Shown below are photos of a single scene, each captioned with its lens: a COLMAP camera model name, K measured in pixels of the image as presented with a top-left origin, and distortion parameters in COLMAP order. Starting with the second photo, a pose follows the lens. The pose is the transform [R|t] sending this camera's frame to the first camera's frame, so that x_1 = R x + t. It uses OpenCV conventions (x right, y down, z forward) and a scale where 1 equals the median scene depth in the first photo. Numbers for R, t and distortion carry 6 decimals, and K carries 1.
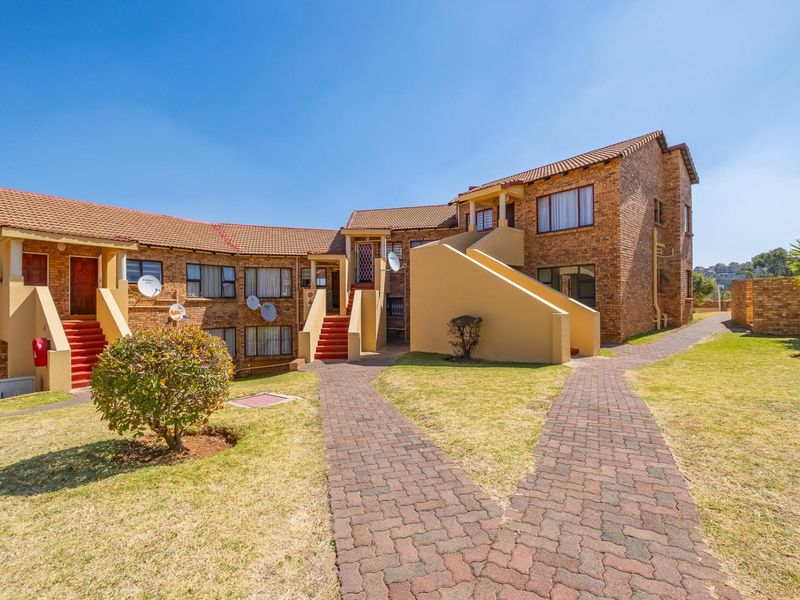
lens RADIAL K [[358.1, 0, 400.0], [0, 358.1, 300.0], [0, 0, 1]] dist [-0.007692, 0.000313]
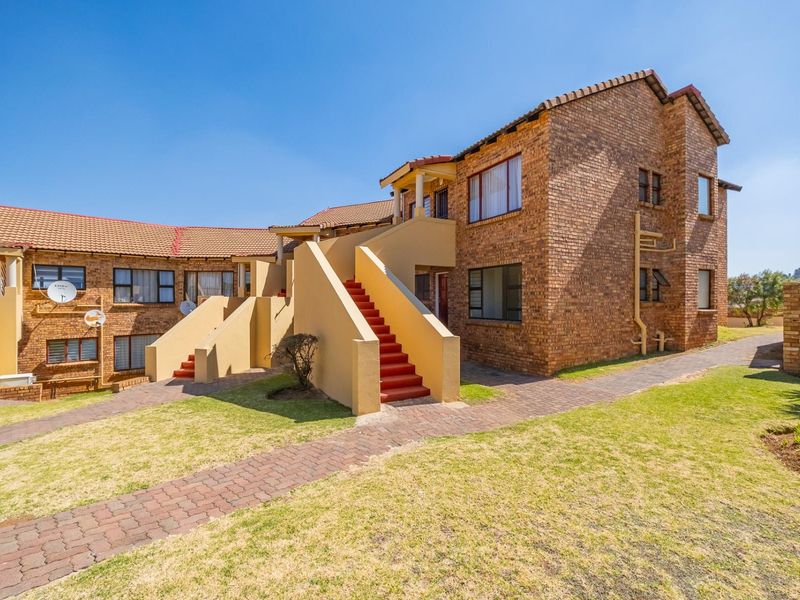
lens RADIAL K [[358.1, 0, 400.0], [0, 358.1, 300.0], [0, 0, 1]] dist [-0.007692, 0.000313]
pose [[0.978839, 0.006406, -0.204533, 0.393025], [-0.006170, 0.999979, 0.001791, -0.022735], [0.204540, -0.000491, 0.978858, 0.212695]]
